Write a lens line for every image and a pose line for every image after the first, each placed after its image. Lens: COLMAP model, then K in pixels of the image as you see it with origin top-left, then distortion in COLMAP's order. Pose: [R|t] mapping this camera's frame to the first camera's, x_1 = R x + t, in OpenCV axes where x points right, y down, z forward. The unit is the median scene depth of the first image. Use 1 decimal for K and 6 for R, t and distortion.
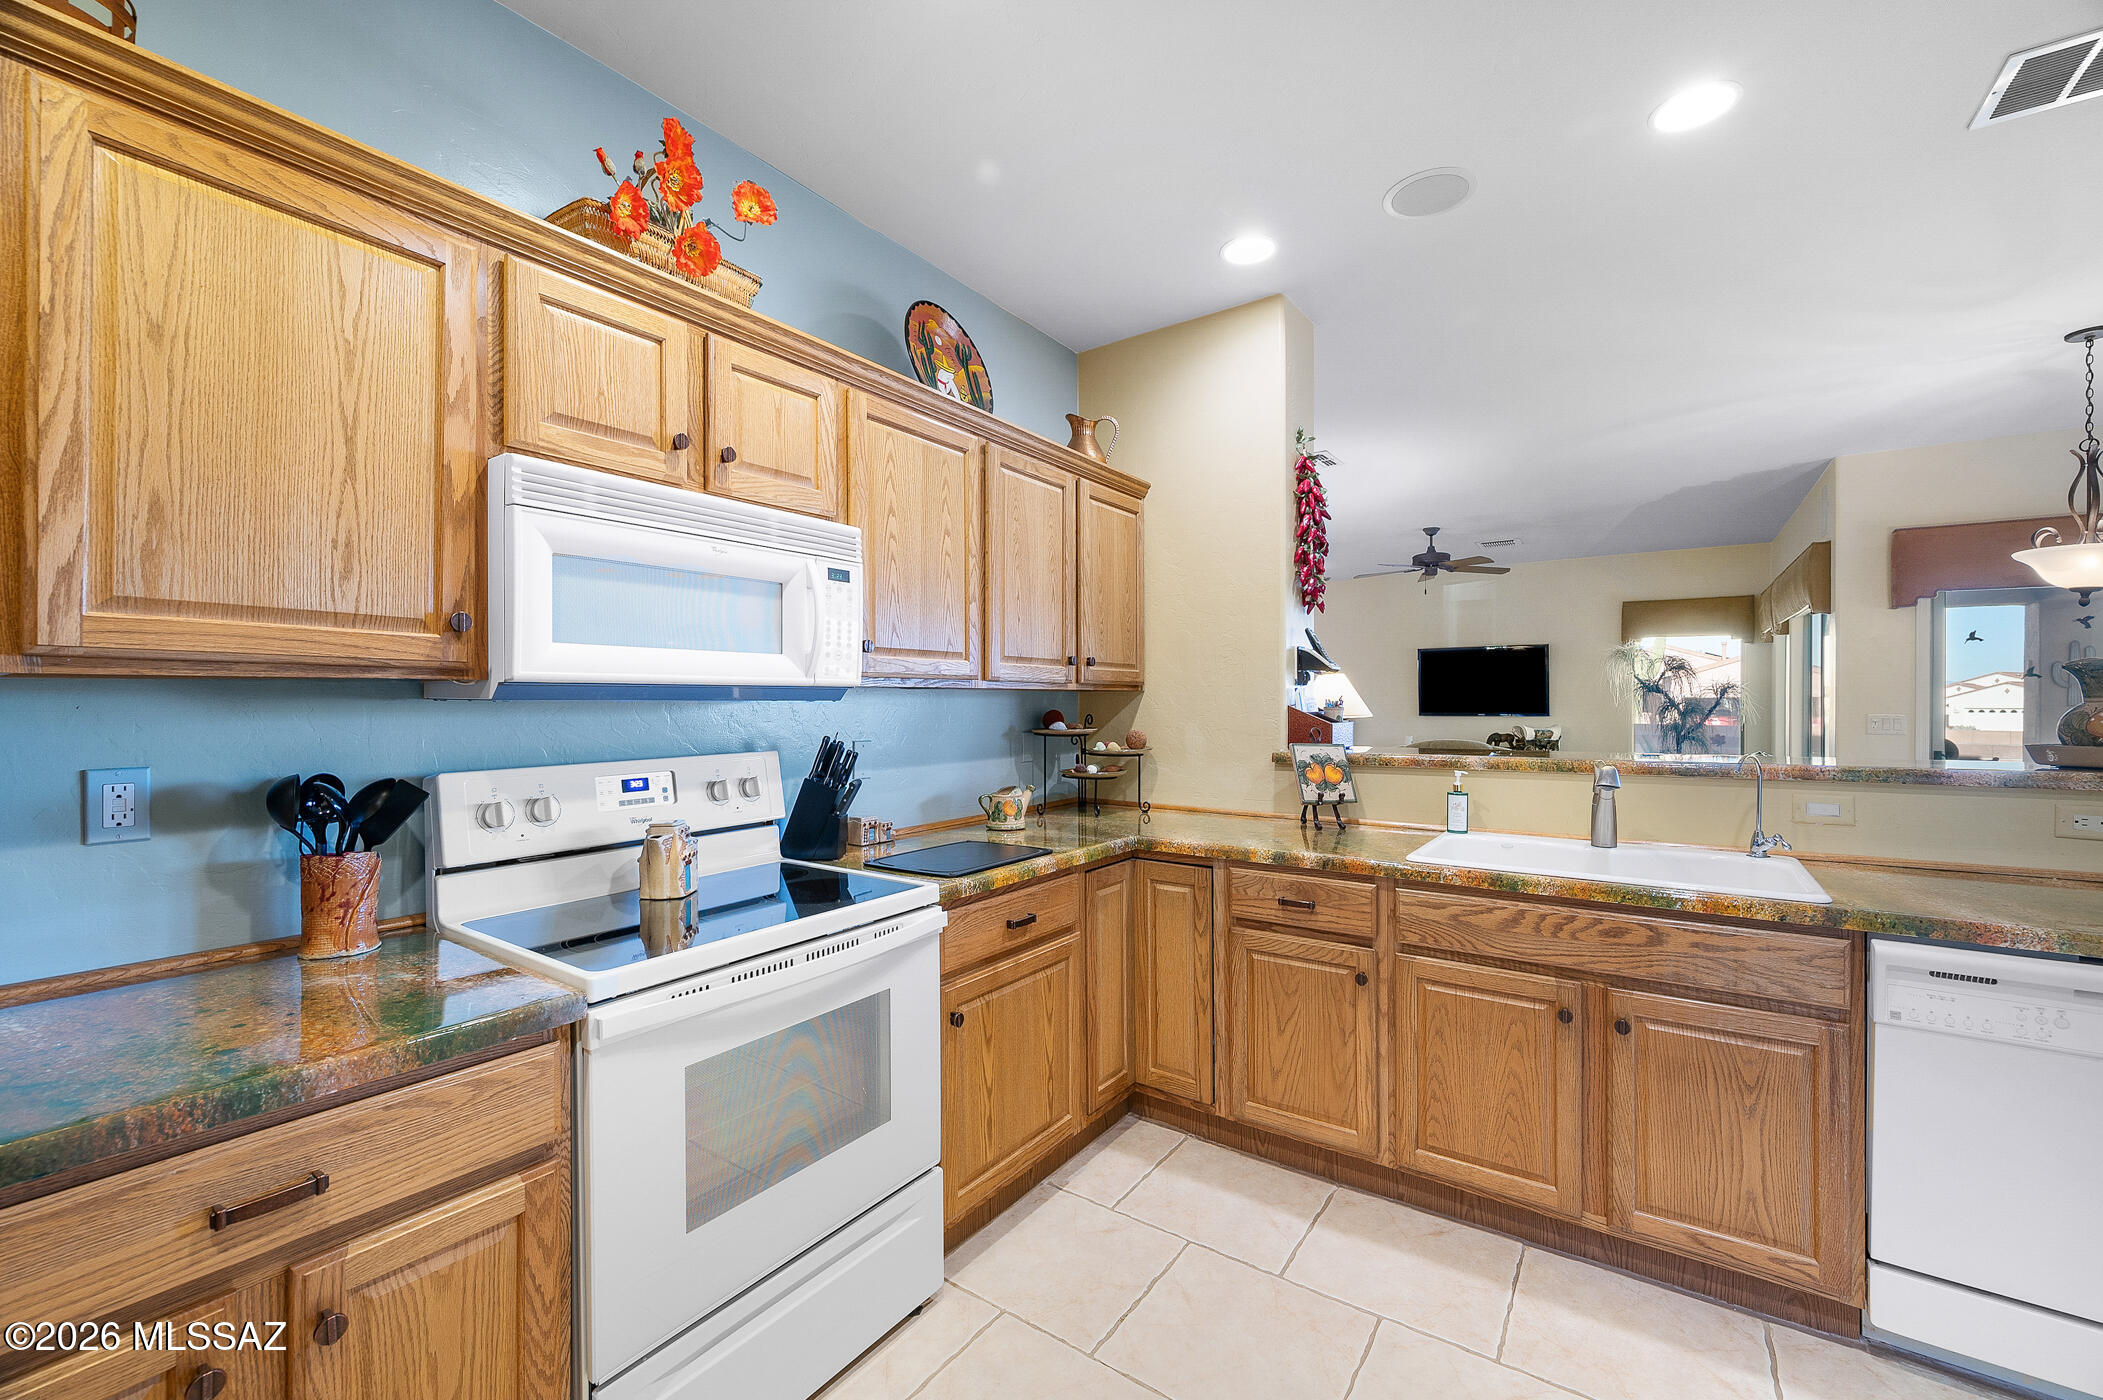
lens RADIAL K [[848.6, 0, 1060.6], [0, 848.6, 707.1], [0, 0, 1]] dist [0.001409, -0.000068]
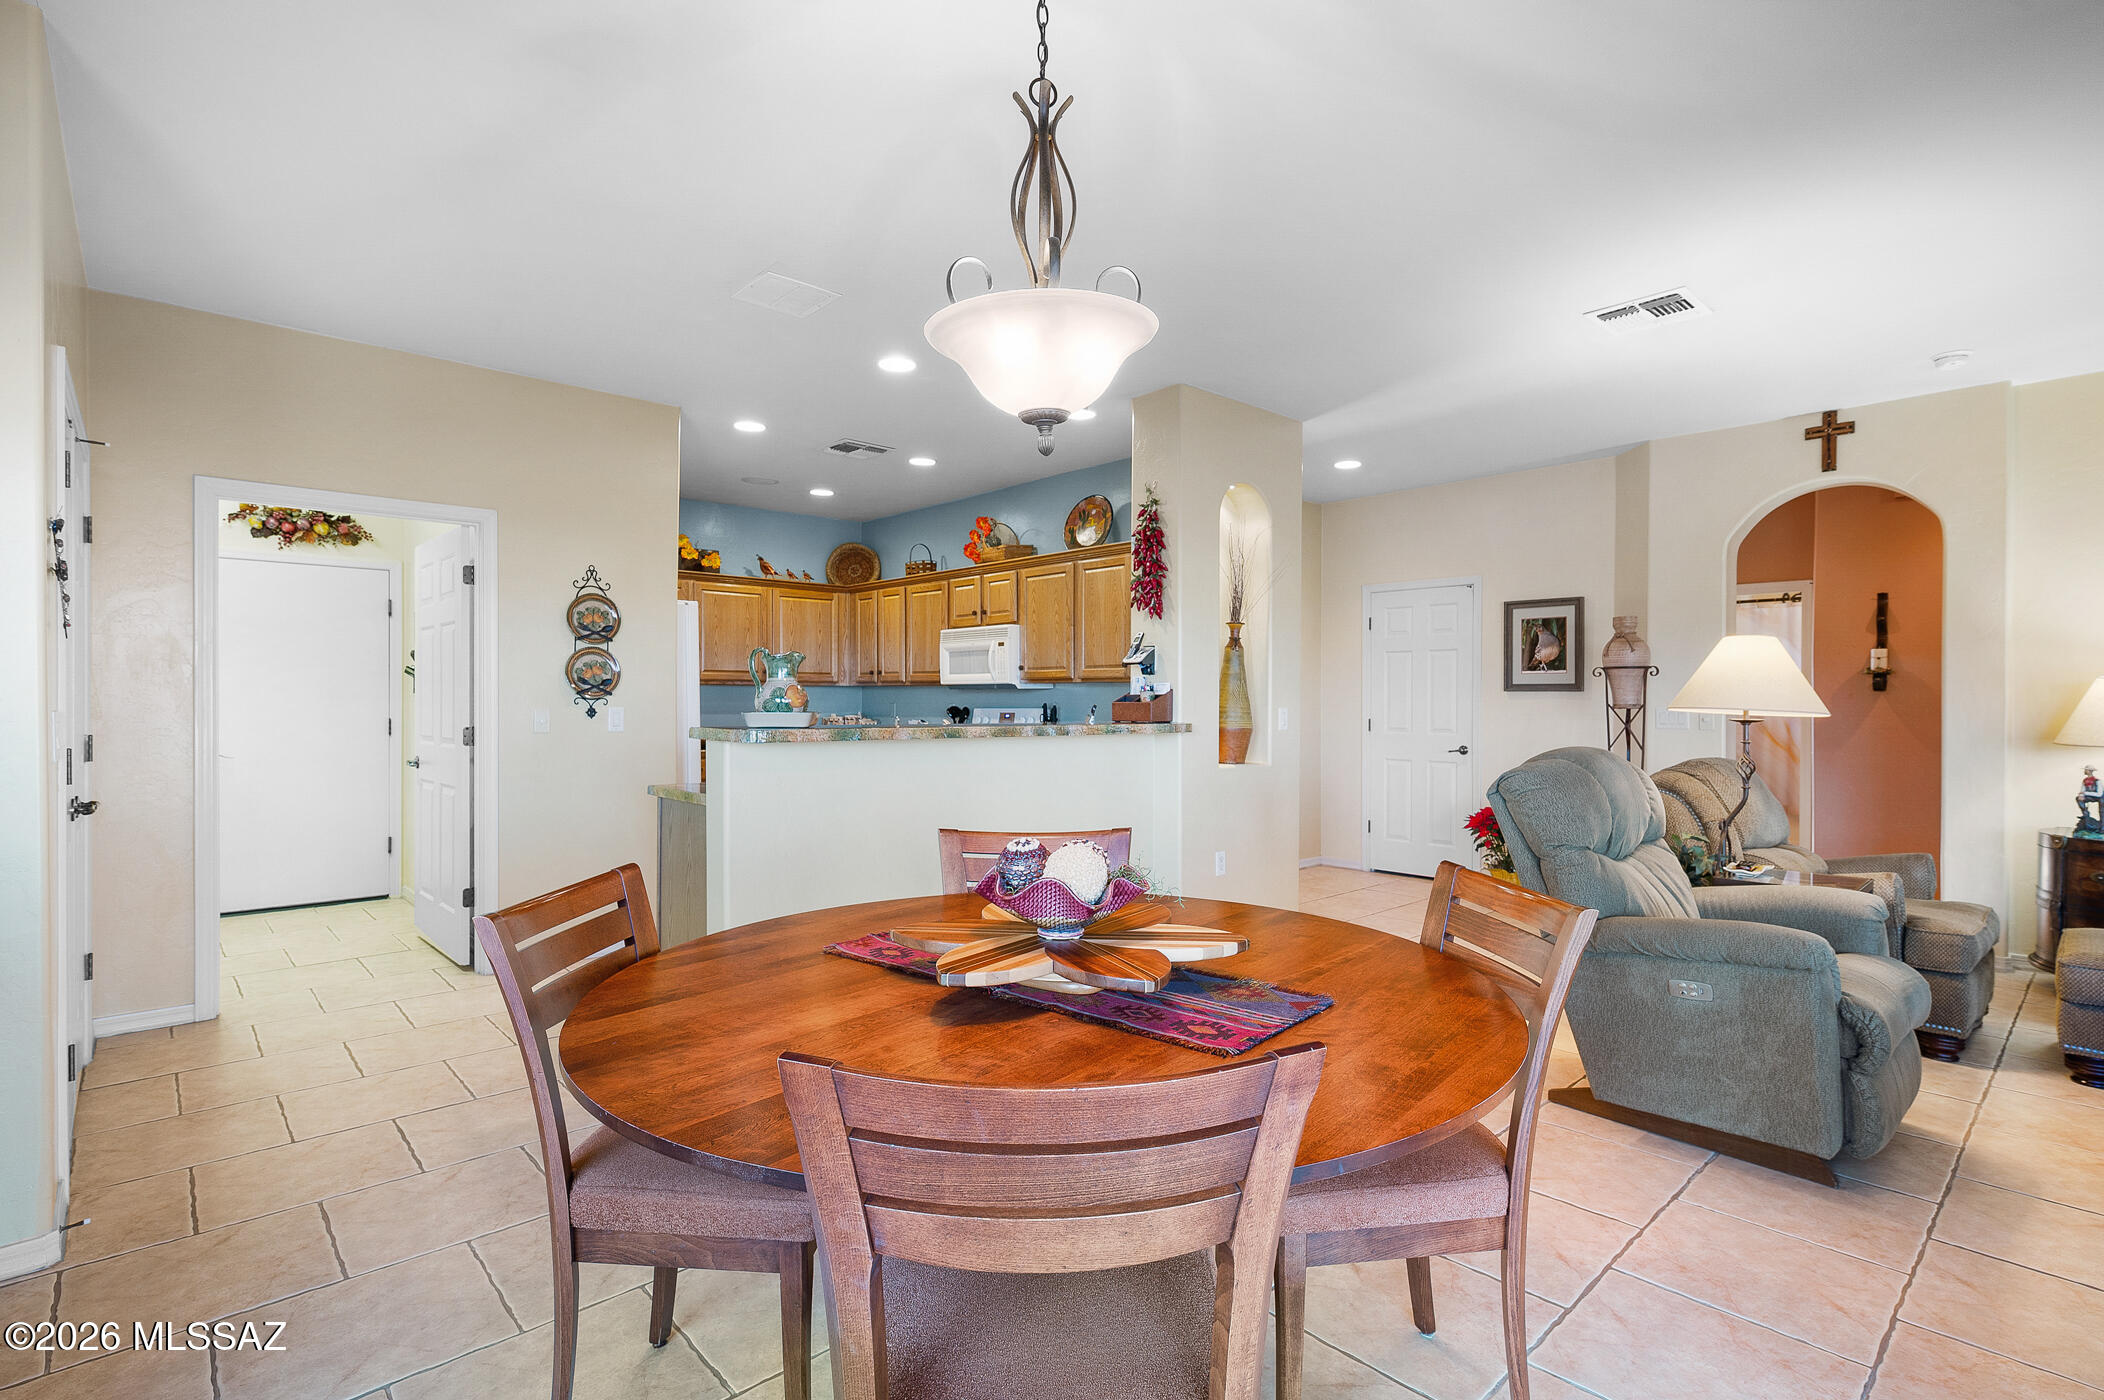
lens RADIAL K [[970.6, 0, 1047.4], [0, 970.6, 697.8], [0, 0, 1]] dist [-0.000667, -0.000137]
pose [[-0.215945, -0.001935, -0.976404, 3.032746], [-0.010542, 0.999944, 0.000350, 0.021814], [0.976349, 0.010369, -0.215953, 1.966586]]
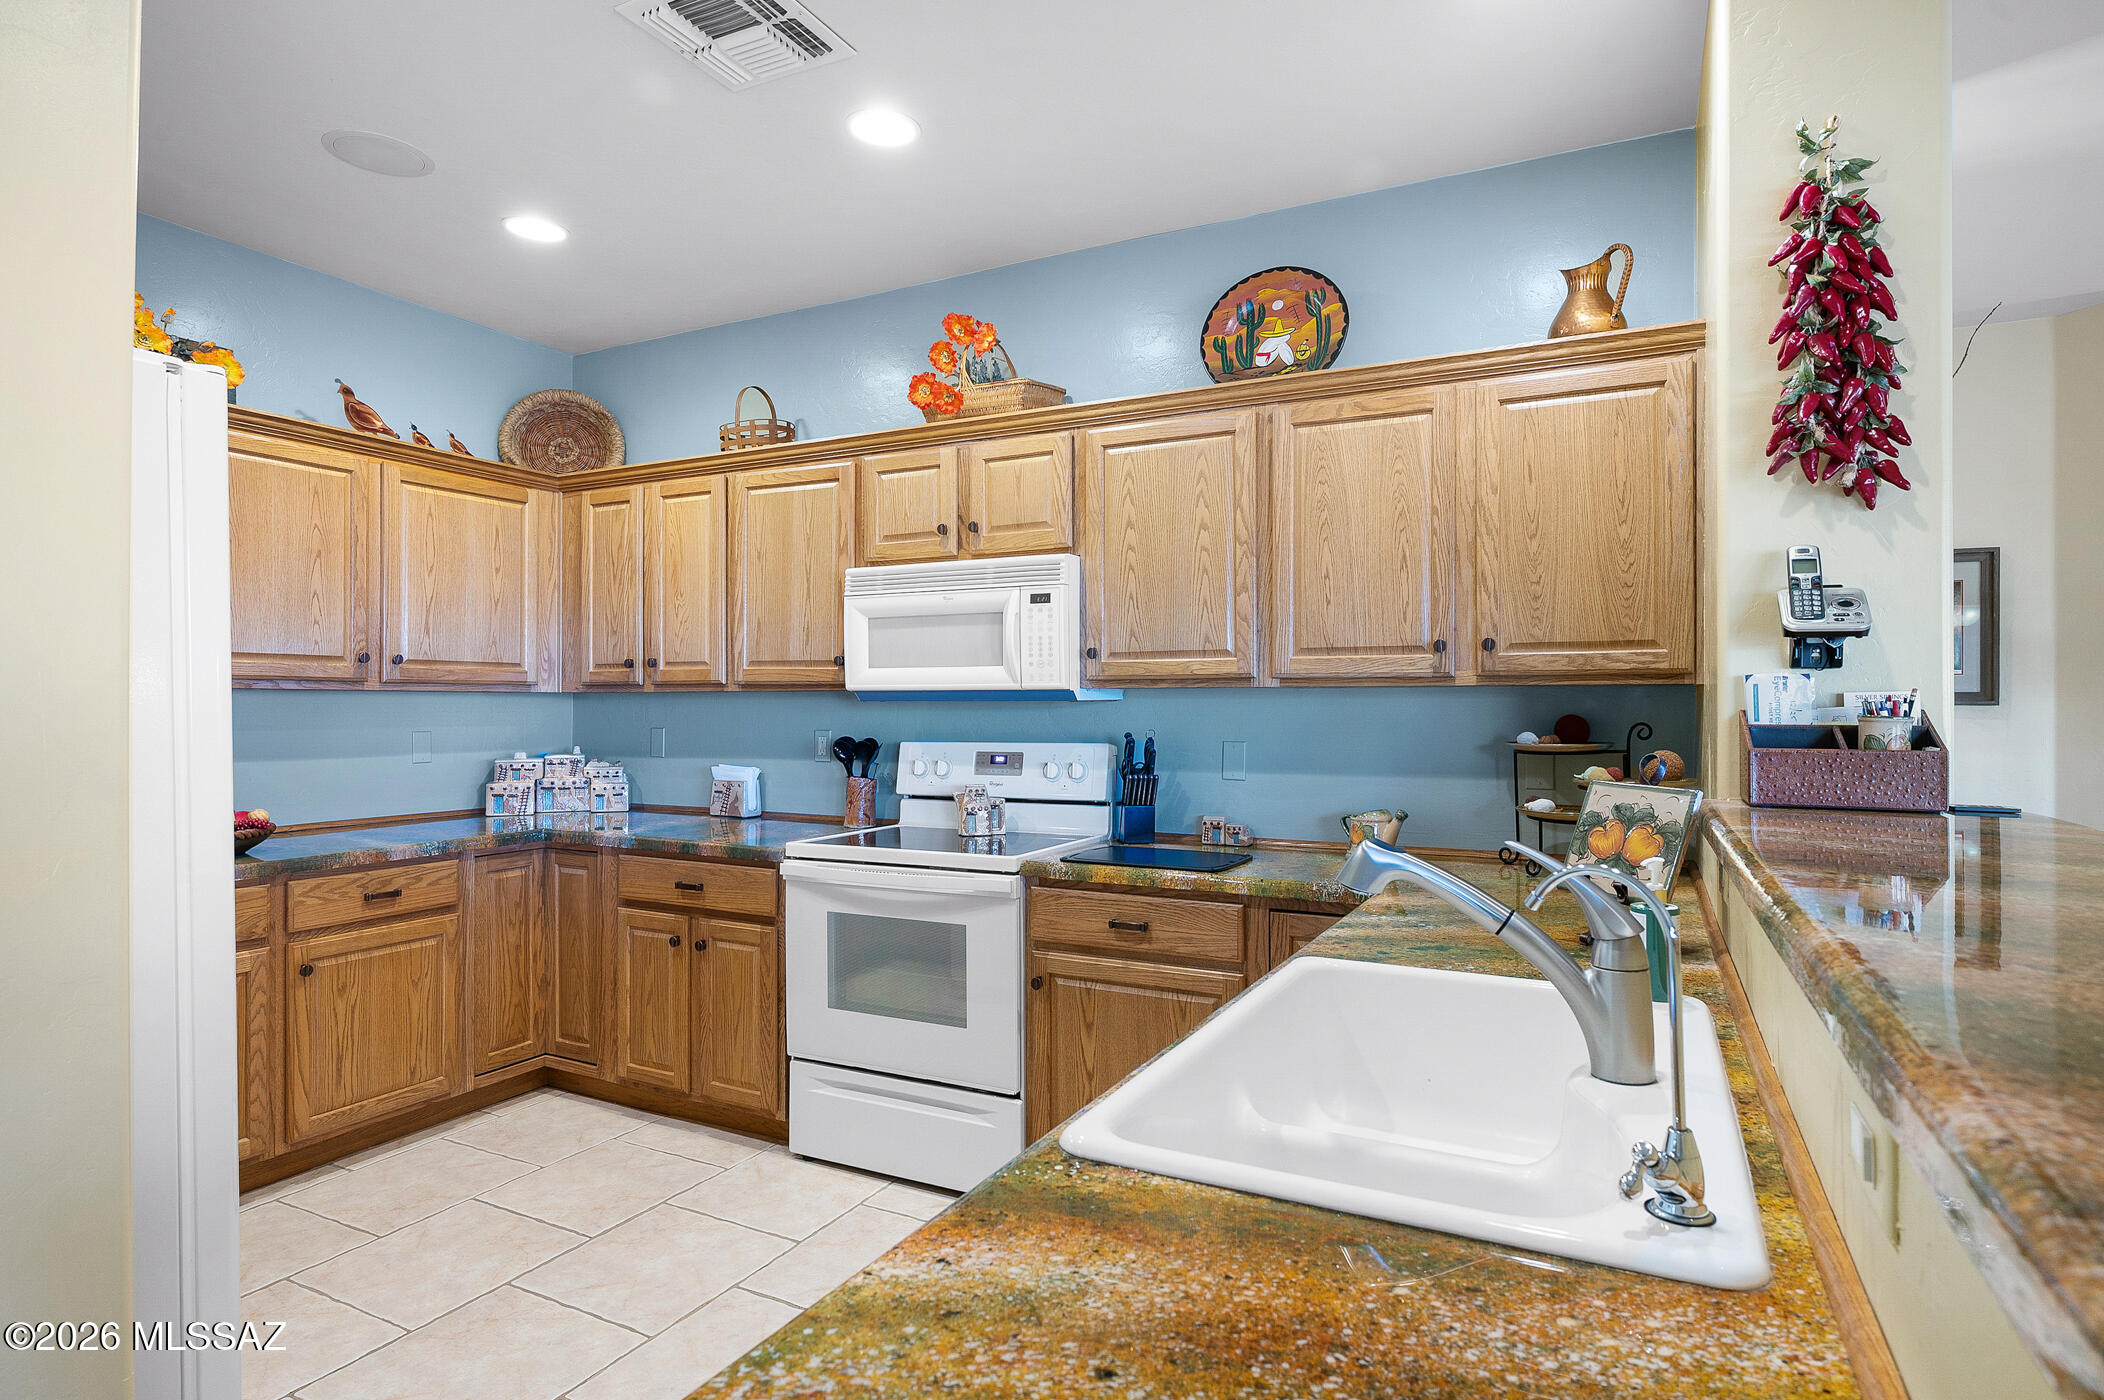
lens RADIAL K [[1095.3, 0, 1062.8], [0, 1095.3, 697.8], [0, 0, 1]] dist [-0.001890, 0.000032]
pose [[0.151044, -0.003821, -0.988520, 1.386132], [-0.007263, 0.999961, -0.004975, -0.004944], [0.988500, 0.007931, 0.151010, 0.847485]]
